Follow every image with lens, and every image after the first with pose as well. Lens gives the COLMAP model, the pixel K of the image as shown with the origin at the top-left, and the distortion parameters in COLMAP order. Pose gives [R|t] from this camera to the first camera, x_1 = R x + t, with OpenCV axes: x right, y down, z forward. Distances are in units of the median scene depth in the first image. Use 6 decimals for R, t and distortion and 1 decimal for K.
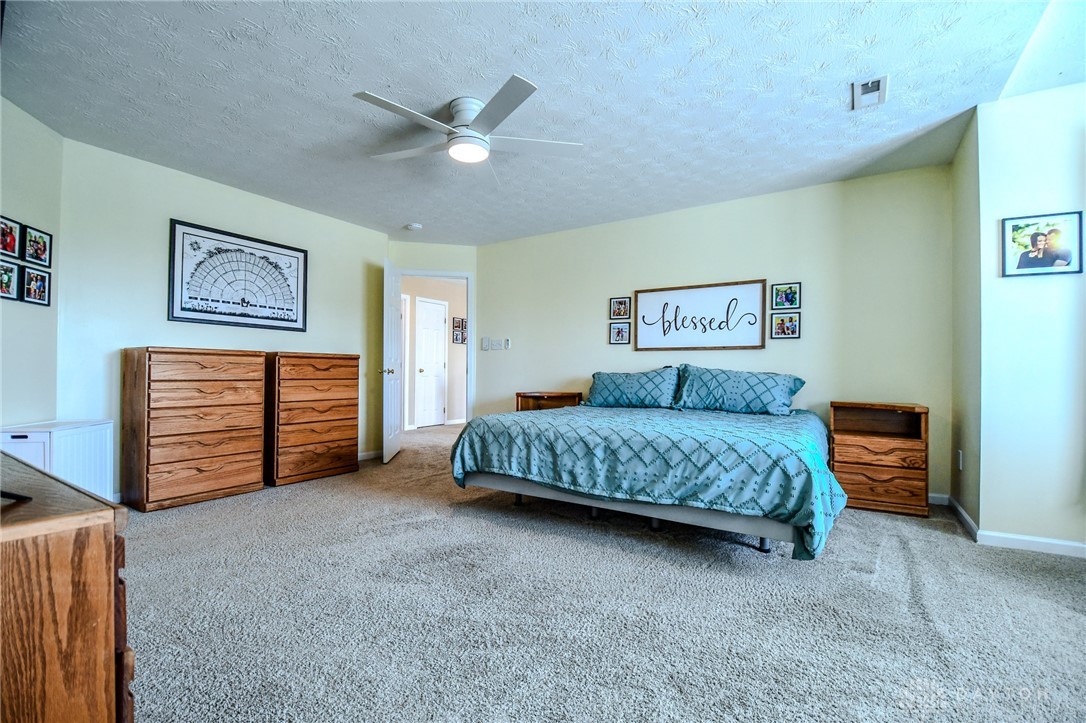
lens RADIAL K [[474.2, 0, 535.1], [0, 474.2, 368.0], [0, 0, 1]] dist [0.020123, -0.025807]
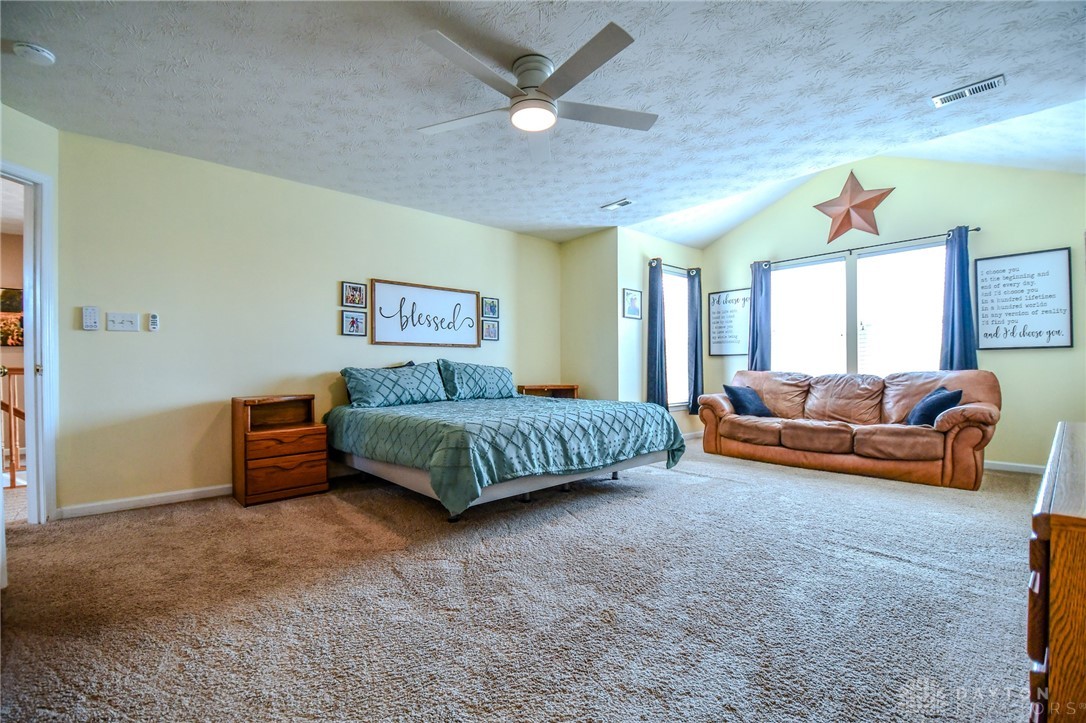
lens RADIAL K [[474.2, 0, 535.1], [0, 474.2, 368.0], [0, 0, 1]] dist [0.020123, -0.025807]
pose [[0.276307, -0.009930, 0.961018, -0.936638], [0.003073, 0.999951, 0.009449, 0.003246], [-0.961064, 0.000343, 0.276324, 0.708201]]
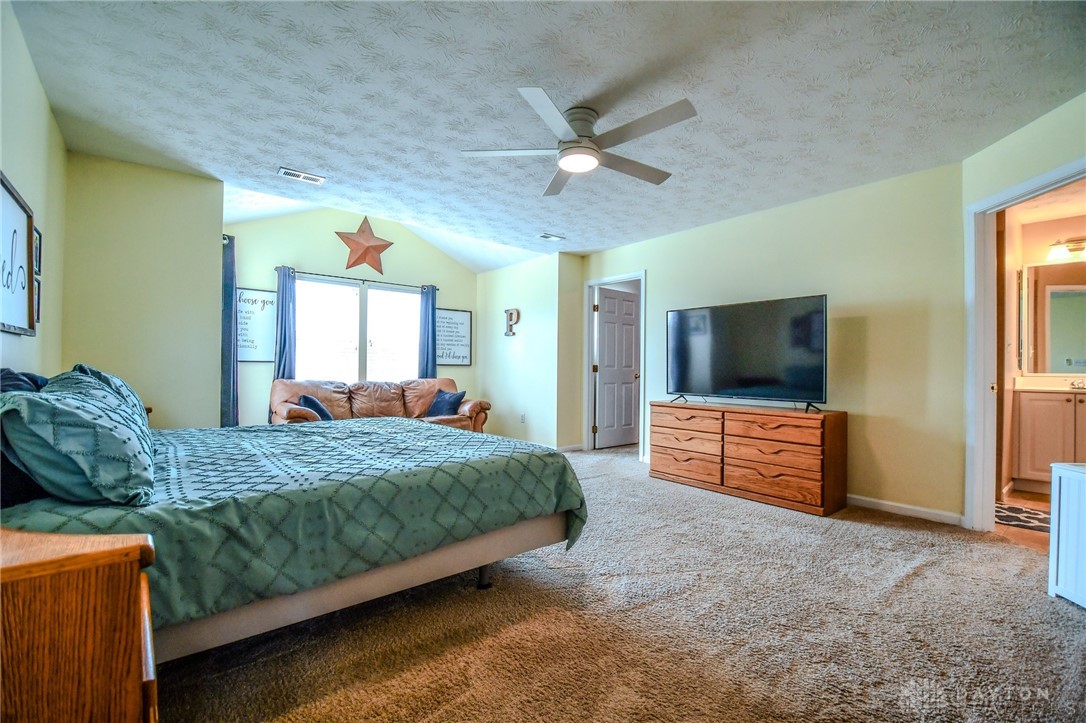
lens RADIAL K [[474.2, 0, 535.1], [0, 474.2, 368.0], [0, 0, 1]] dist [0.020123, -0.025807]
pose [[-0.949758, -0.017550, 0.312493, -0.350592], [-0.020893, 0.999755, -0.007353, -0.014847], [-0.312288, -0.013512, -0.949891, 1.841893]]
